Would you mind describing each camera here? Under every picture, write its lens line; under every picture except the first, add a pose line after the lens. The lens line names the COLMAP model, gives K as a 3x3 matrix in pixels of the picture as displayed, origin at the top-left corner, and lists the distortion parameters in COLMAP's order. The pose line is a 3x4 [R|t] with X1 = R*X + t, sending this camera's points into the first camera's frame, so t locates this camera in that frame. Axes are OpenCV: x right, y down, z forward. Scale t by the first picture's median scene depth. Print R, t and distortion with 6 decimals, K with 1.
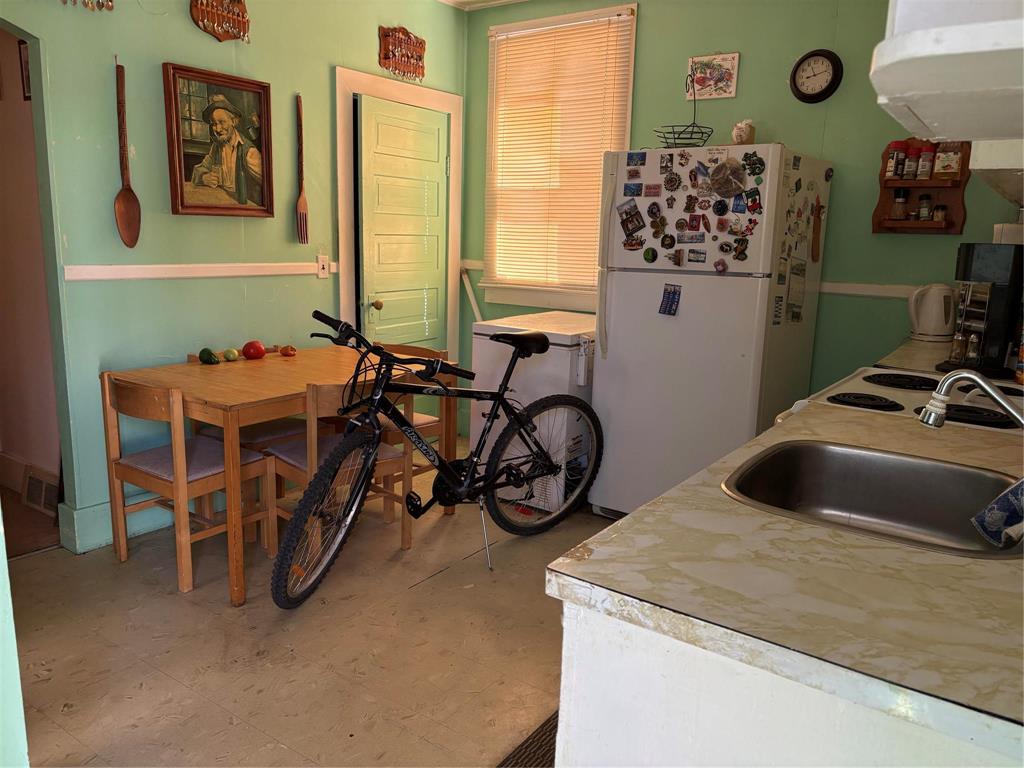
lens RADIAL K [[788.6, 0, 512.0], [0, 788.6, 384.0], [0, 0, 1]] dist [0.051018, -0.048750]
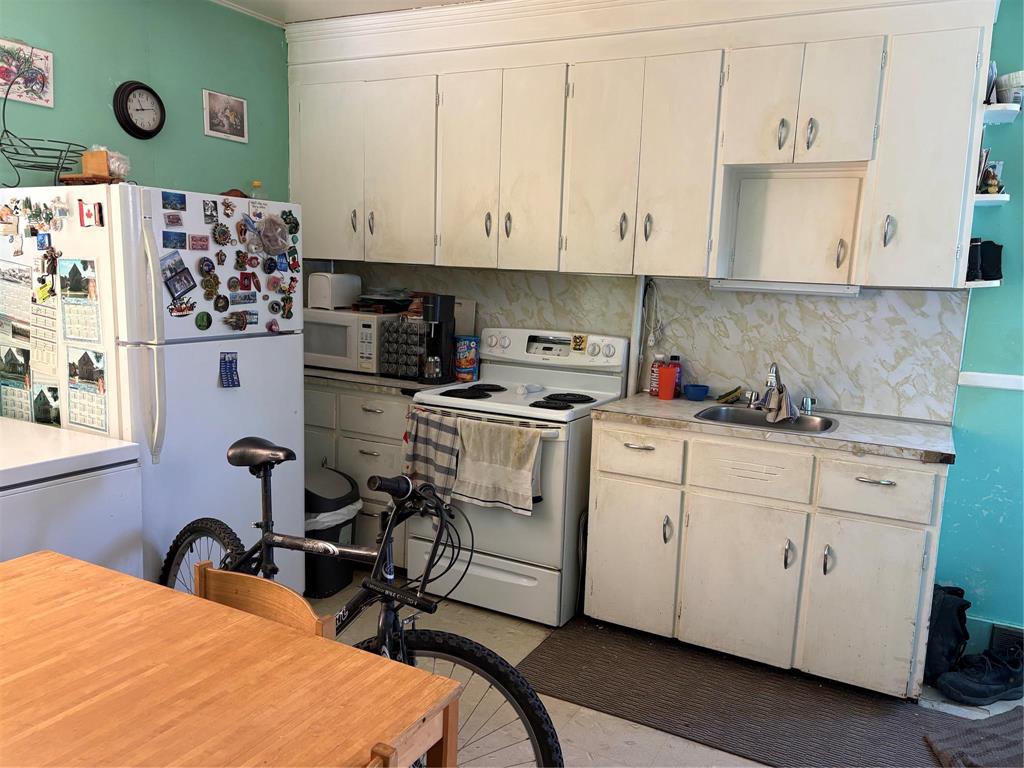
lens RADIAL K [[788.6, 0, 512.0], [0, 788.6, 384.0], [0, 0, 1]] dist [0.051018, -0.048750]
pose [[-0.071052, -0.178947, 0.981290, -0.681011], [0.145454, 0.971402, 0.187676, -0.212527], [-0.986810, 0.156067, -0.042991, 0.749871]]
